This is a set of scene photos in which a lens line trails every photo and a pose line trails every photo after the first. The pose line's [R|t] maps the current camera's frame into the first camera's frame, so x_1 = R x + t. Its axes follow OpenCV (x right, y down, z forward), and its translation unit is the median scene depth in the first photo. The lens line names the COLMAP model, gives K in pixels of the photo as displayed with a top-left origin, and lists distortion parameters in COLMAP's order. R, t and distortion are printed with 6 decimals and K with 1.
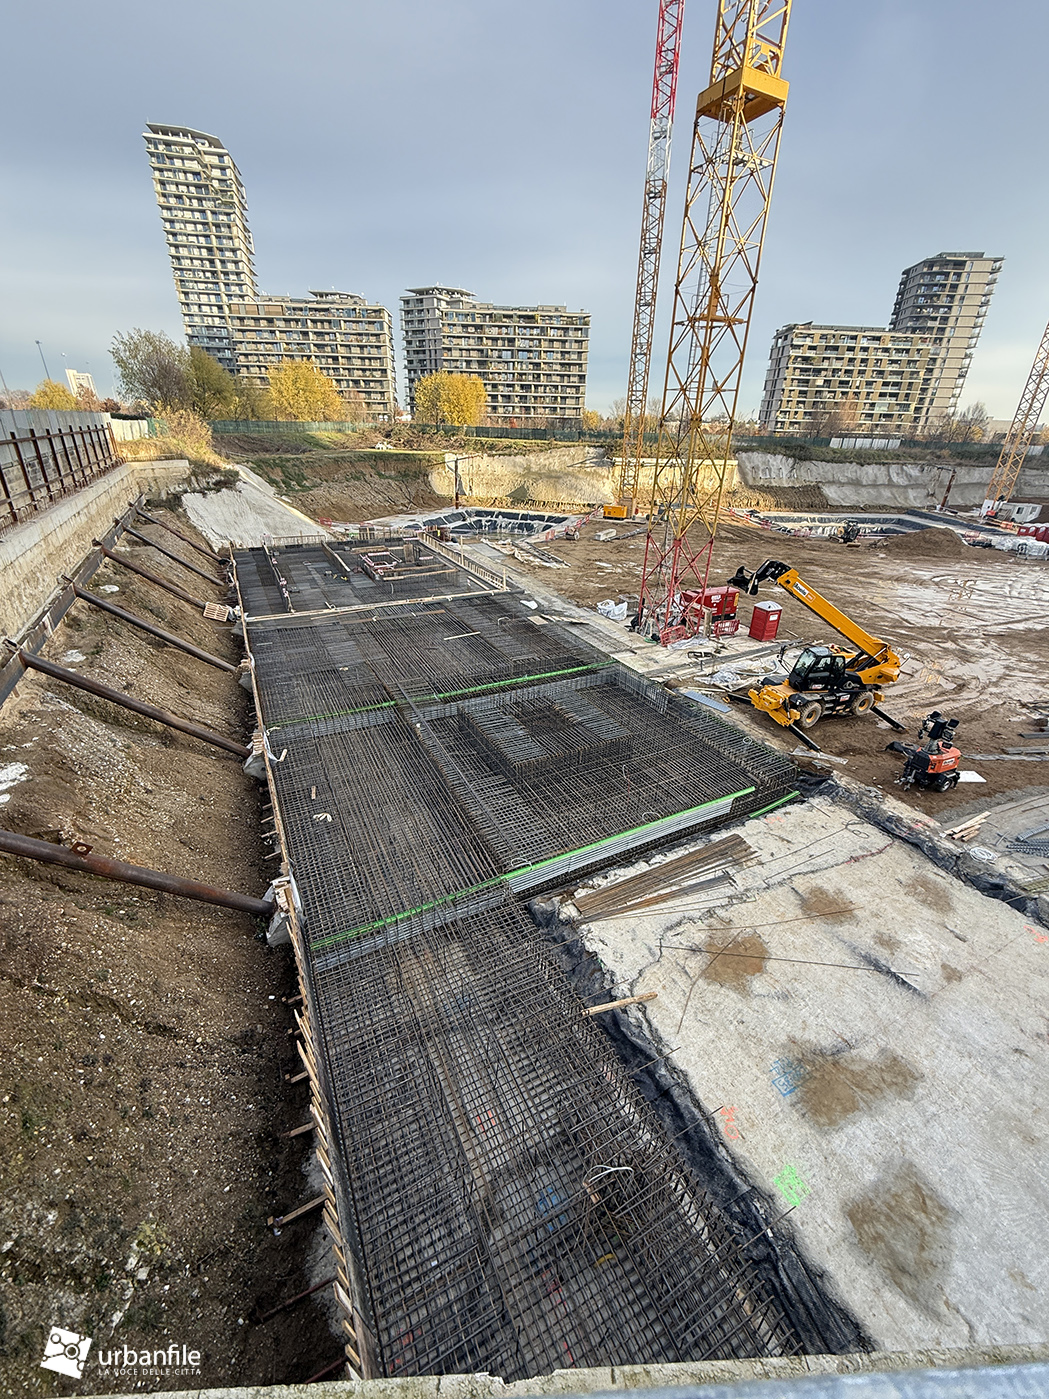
lens RADIAL K [[560.1, 0, 527.5], [0, 560.1, 699.1], [0, 0, 1]] dist [-0.001216, -0.000215]
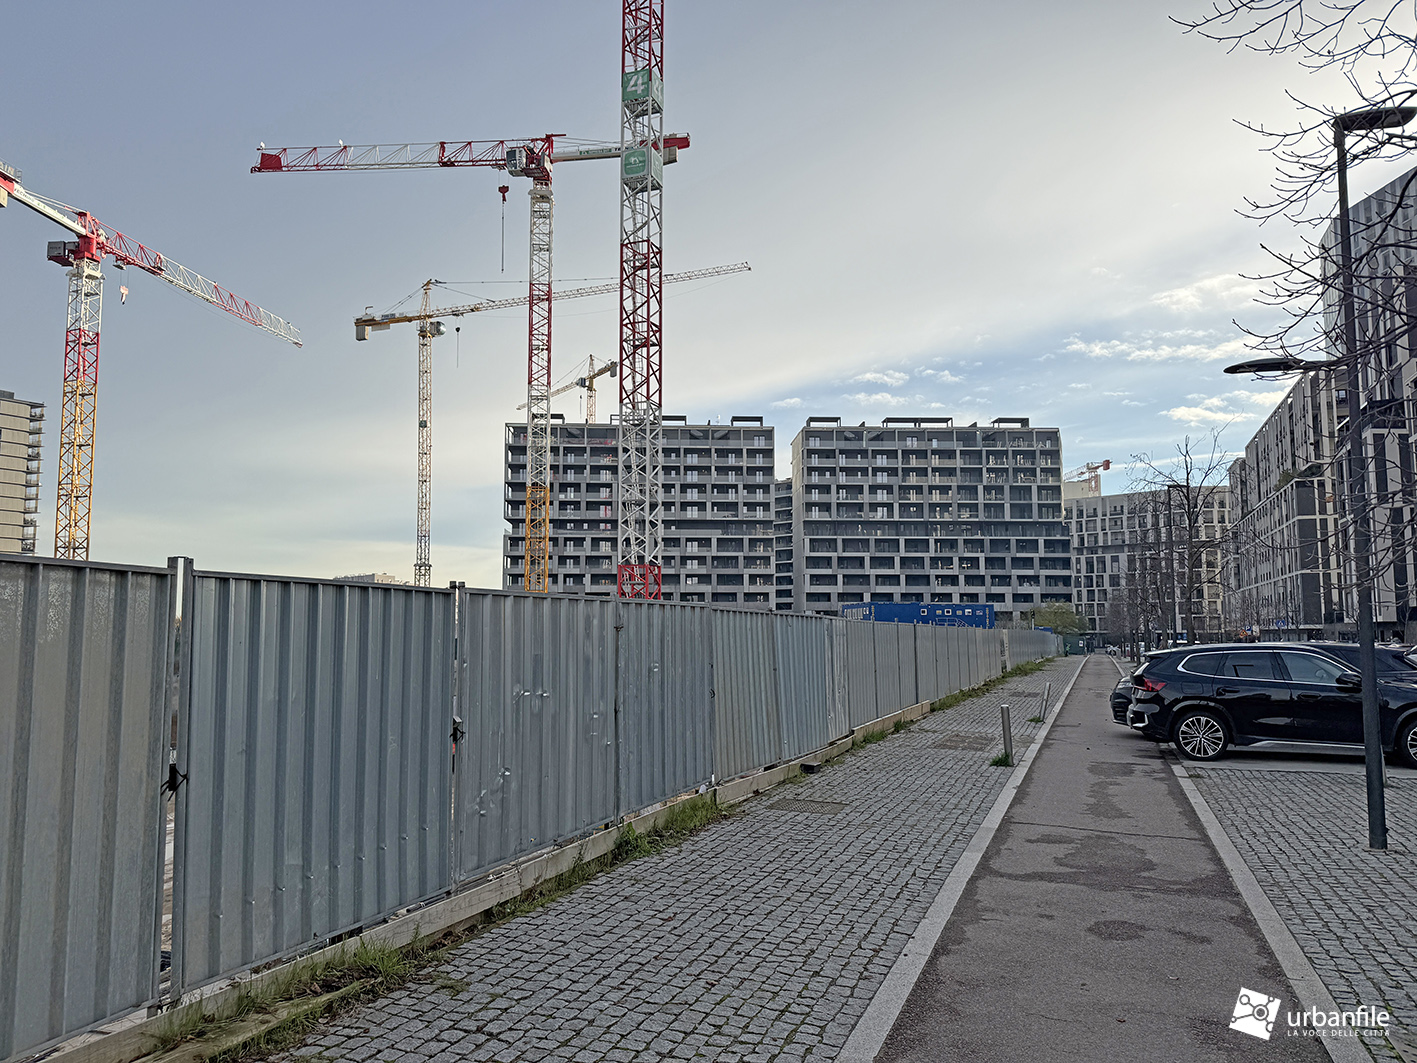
lens RADIAL K [[982.0, 0, 709.1], [0, 982.0, 548.2], [0, 0, 1]] dist [0.101254, -0.143209]
pose [[0.399332, 0.053832, 0.915225, 0.097956], [0.415356, 0.879326, -0.232949, 0.020663], [-0.817321, 0.473168, 0.328783, -0.026688]]
